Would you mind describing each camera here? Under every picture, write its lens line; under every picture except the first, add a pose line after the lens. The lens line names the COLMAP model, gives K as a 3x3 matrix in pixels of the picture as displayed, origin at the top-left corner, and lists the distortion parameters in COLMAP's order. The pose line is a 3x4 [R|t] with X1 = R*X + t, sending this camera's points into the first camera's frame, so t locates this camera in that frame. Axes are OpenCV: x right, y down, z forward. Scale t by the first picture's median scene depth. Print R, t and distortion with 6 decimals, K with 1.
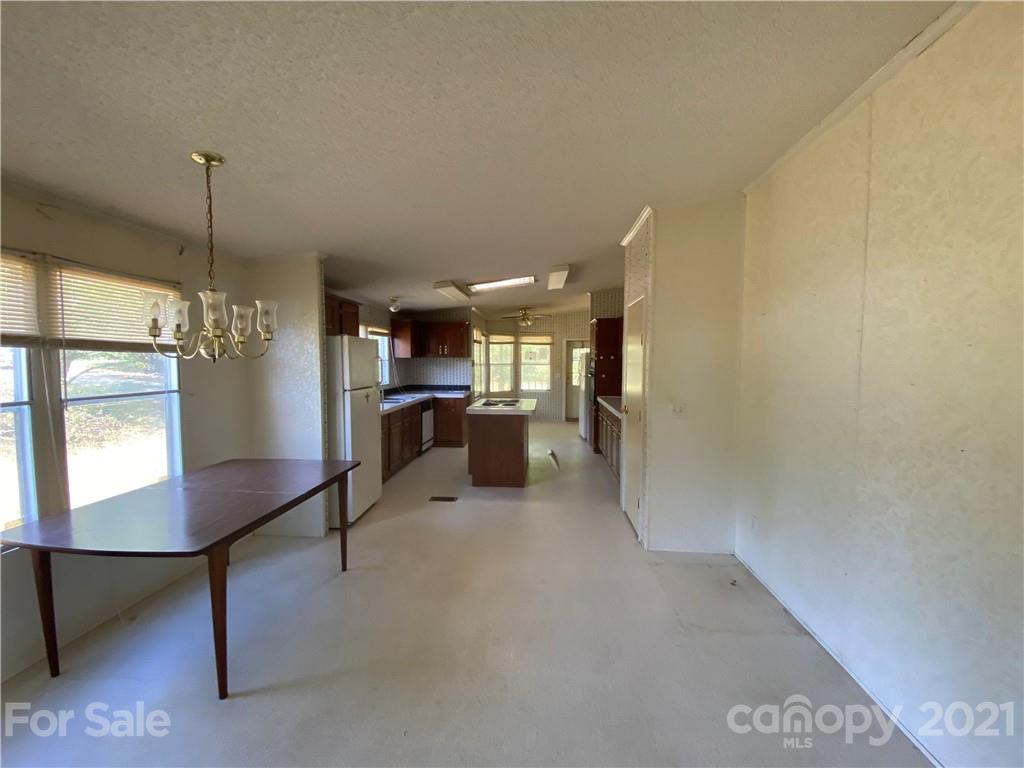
lens RADIAL K [[424.1, 0, 510.6], [0, 424.1, 389.3], [0, 0, 1]] dist [0.031868, -0.000324]
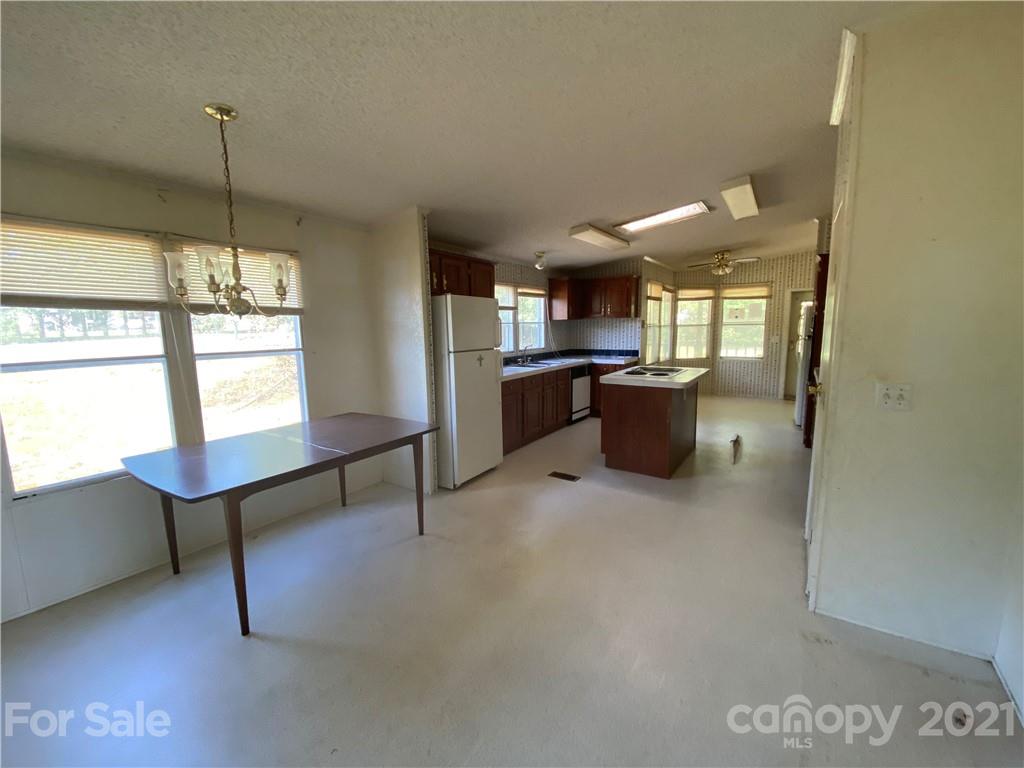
lens RADIAL K [[424.1, 0, 510.6], [0, 424.1, 389.3], [0, 0, 1]] dist [0.031868, -0.000324]
pose [[0.867241, 0.058742, -0.494411, 0.129583], [-0.018485, 0.996130, 0.085928, 0.000800], [0.497545, -0.065381, 0.864971, 0.137880]]
